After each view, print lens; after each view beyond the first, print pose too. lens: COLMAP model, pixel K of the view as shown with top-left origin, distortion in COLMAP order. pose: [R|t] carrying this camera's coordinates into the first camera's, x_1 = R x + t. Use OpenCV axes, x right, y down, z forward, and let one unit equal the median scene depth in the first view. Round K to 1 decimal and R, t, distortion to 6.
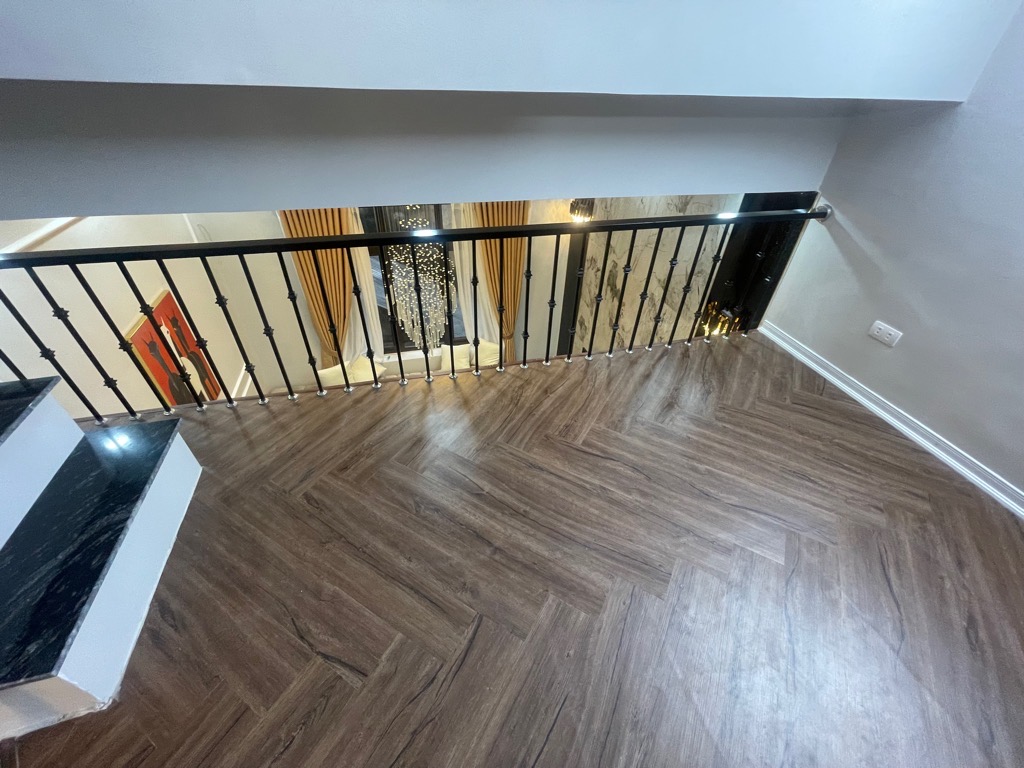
lens RADIAL K [[431.1, 0, 511.5], [0, 431.1, 386.7], [0, 0, 1]] dist [0.002123, 0.000126]
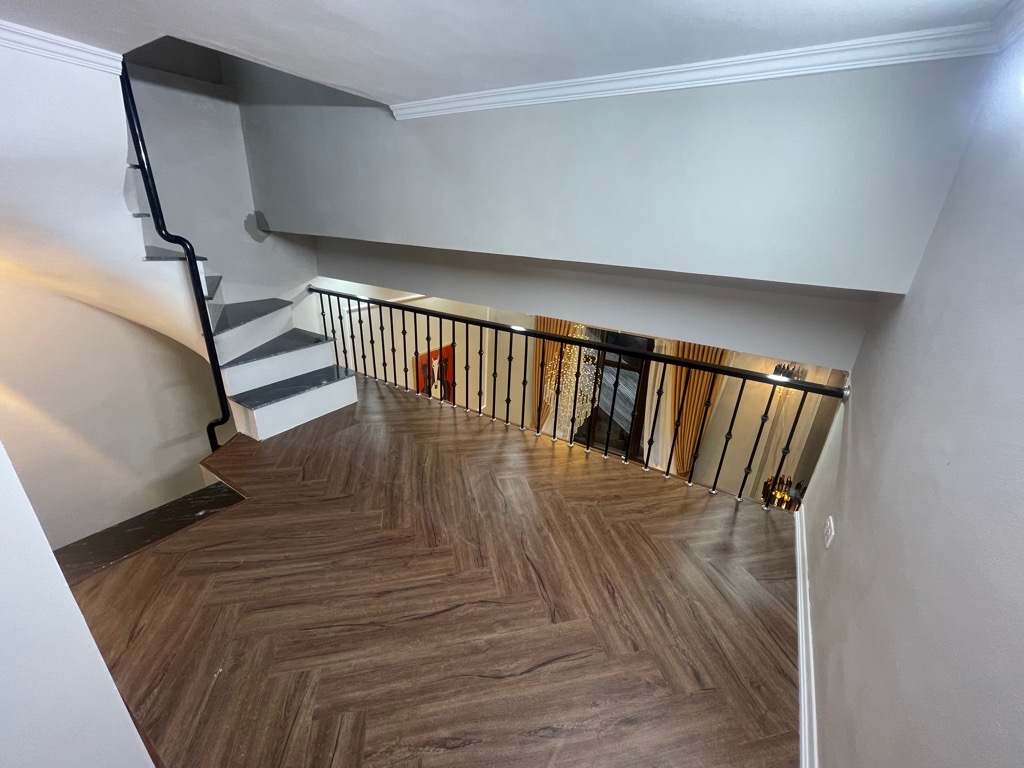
lens RADIAL K [[414.4, 0, 511.2], [0, 414.4, 383.8], [0, 0, 1]] dist [0.000222, 0.000101]
pose [[0.682635, 0.281257, -0.674465, 0.730212], [-0.448133, 0.890165, -0.082356, -0.032500], [0.577222, 0.358469, 0.733699, -0.052729]]
